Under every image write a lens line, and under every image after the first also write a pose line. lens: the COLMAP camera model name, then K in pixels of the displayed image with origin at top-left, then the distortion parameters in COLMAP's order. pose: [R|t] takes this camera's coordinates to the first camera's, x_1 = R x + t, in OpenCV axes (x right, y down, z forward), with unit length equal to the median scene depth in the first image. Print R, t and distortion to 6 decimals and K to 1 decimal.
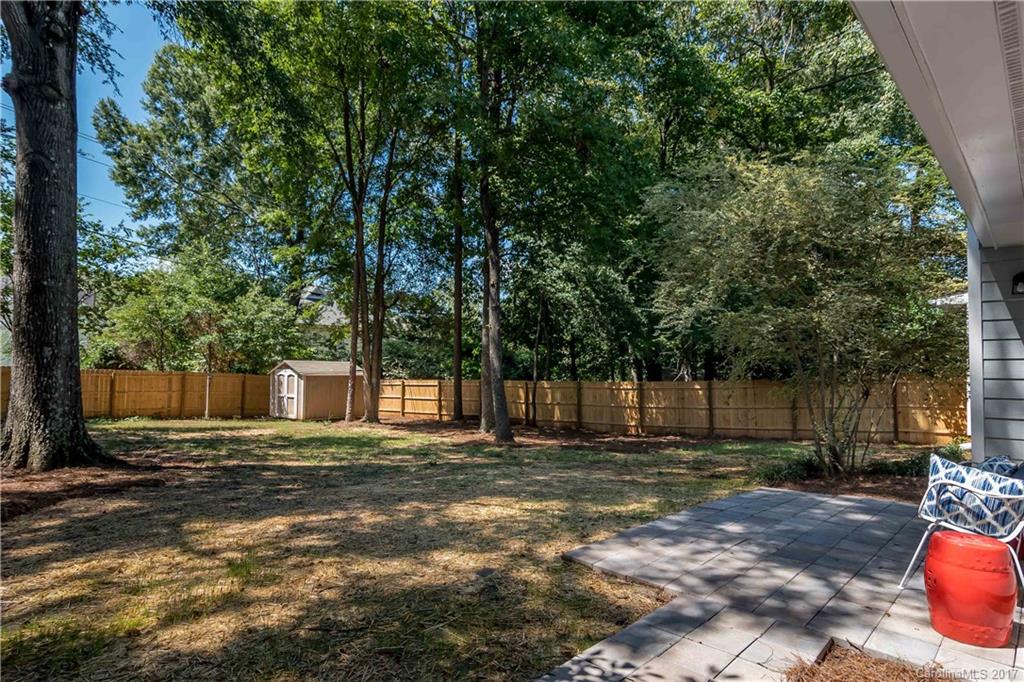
lens RADIAL K [[555.8, 0, 511.3], [0, 555.8, 343.1], [0, 0, 1]] dist [0.004764, 0.000444]
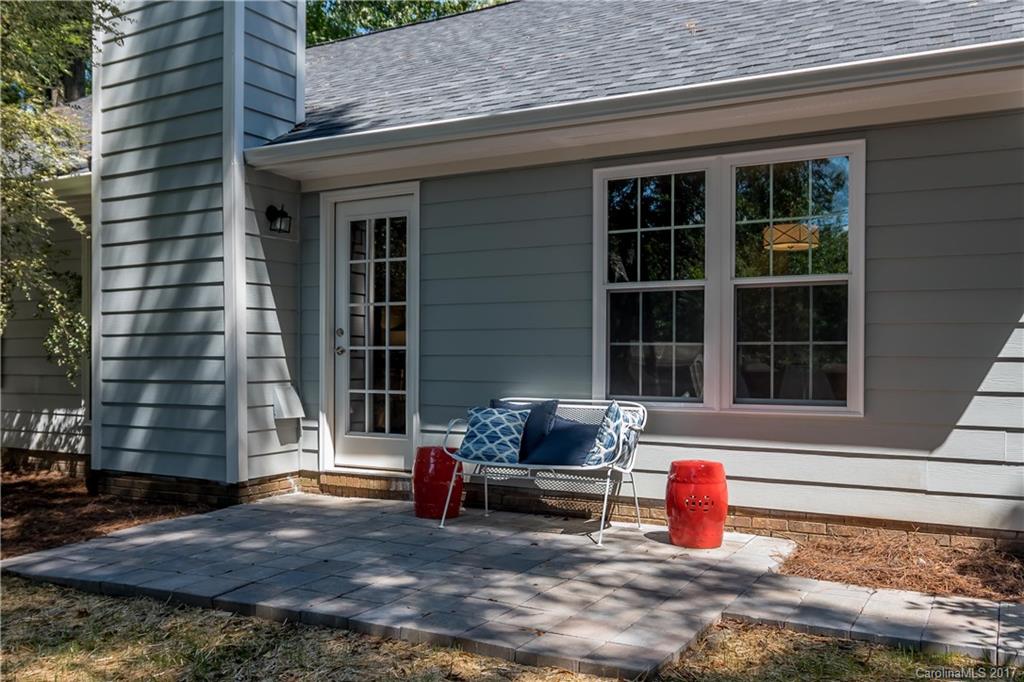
lens RADIAL K [[888.7, 0, 511.3], [0, 888.7, 341.2], [0, 0, 1]] dist [0.009064, 0.002479]
pose [[-0.229017, -0.002001, 0.973420, -0.696154], [-0.052508, 0.998567, -0.010300, 0.105671], [-0.972005, -0.053472, -0.228794, 1.405253]]
